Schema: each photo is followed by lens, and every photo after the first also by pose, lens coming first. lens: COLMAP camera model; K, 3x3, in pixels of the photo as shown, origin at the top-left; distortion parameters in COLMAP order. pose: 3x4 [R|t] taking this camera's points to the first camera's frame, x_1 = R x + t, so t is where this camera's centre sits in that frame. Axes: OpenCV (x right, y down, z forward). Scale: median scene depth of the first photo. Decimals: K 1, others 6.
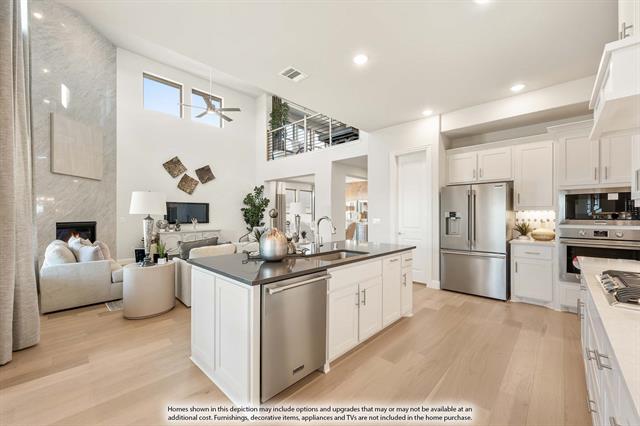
lens RADIAL K [[254.1, 0, 318.4], [0, 254.1, 214.1], [0, 0, 1]] dist [-0.000747, -0.000190]
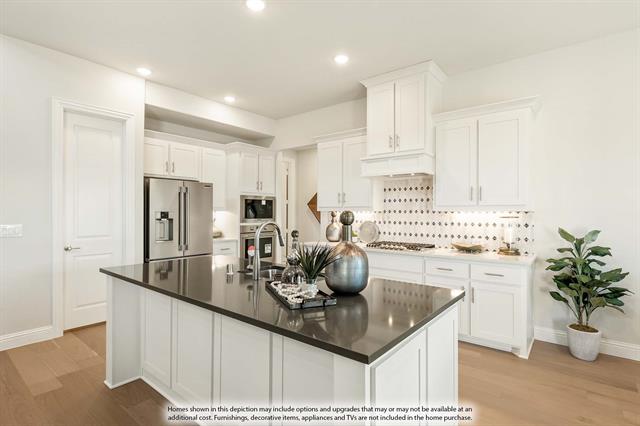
lens RADIAL K [[324.6, 0, 325.3], [0, 324.6, 211.7], [0, 0, 1]] dist [0.018524, -0.000975]
pose [[-0.098820, 0.001554, 0.995104, -0.420489], [-0.006617, 0.999976, -0.002219, -0.007345], [-0.995083, -0.006804, -0.098807, 0.464626]]
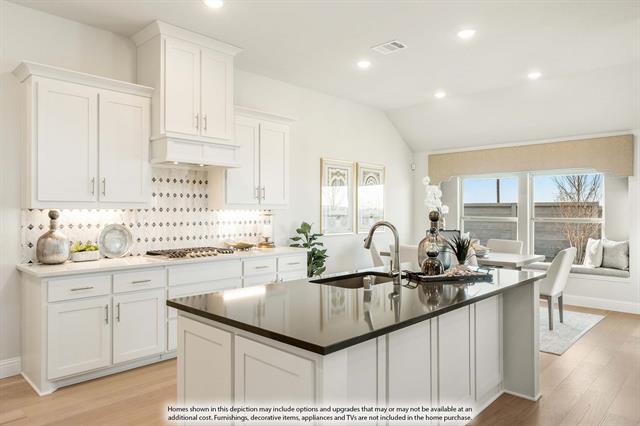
lens RADIAL K [[427.1, 0, 316.6], [0, 427.1, 214.0], [0, 0, 1]] dist [-0.004363, -0.001238]
pose [[-0.999985, -0.001901, -0.005079, 0.083642], [-0.001926, 0.999985, 0.005058, -0.007086], [0.005069, 0.005068, -0.999974, 1.011037]]
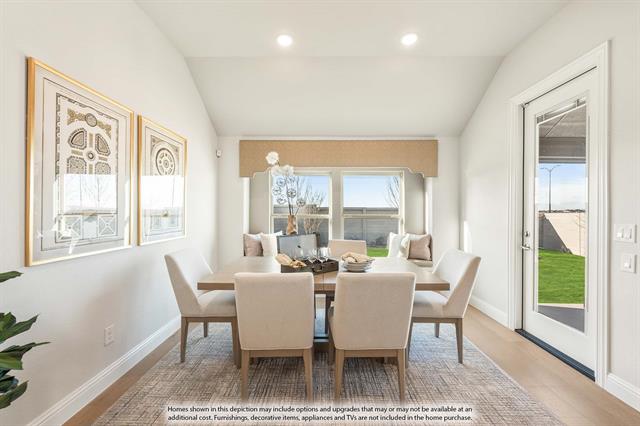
lens RADIAL K [[254.1, 0, 315.4], [0, 254.1, 210.6], [0, 0, 1]] dist [-0.000747, -0.000190]
pose [[-0.733958, -0.004852, -0.679177, 0.027204], [-0.001526, 0.999984, -0.005495, 0.001763], [0.679193, -0.002996, -0.733954, 0.249331]]
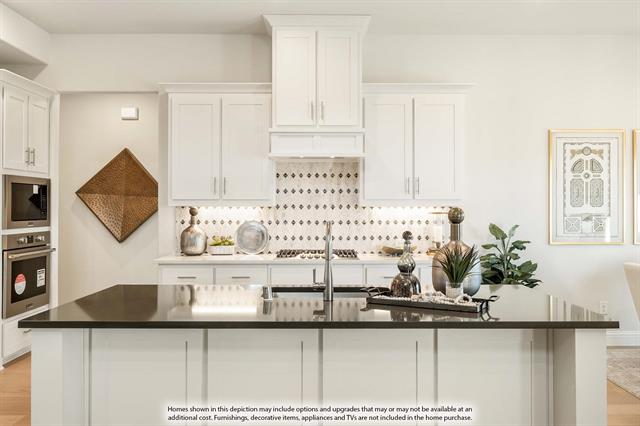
lens RADIAL K [[553.7, 0, 318.0], [0, 553.7, 207.7], [0, 0, 1]] dist [0.019523, -0.003940]
pose [[-0.703192, 0.000573, 0.710999, -0.355143], [-0.002795, 0.999990, -0.003570, -0.005590], [-0.710994, -0.004497, -0.703184, 0.876936]]
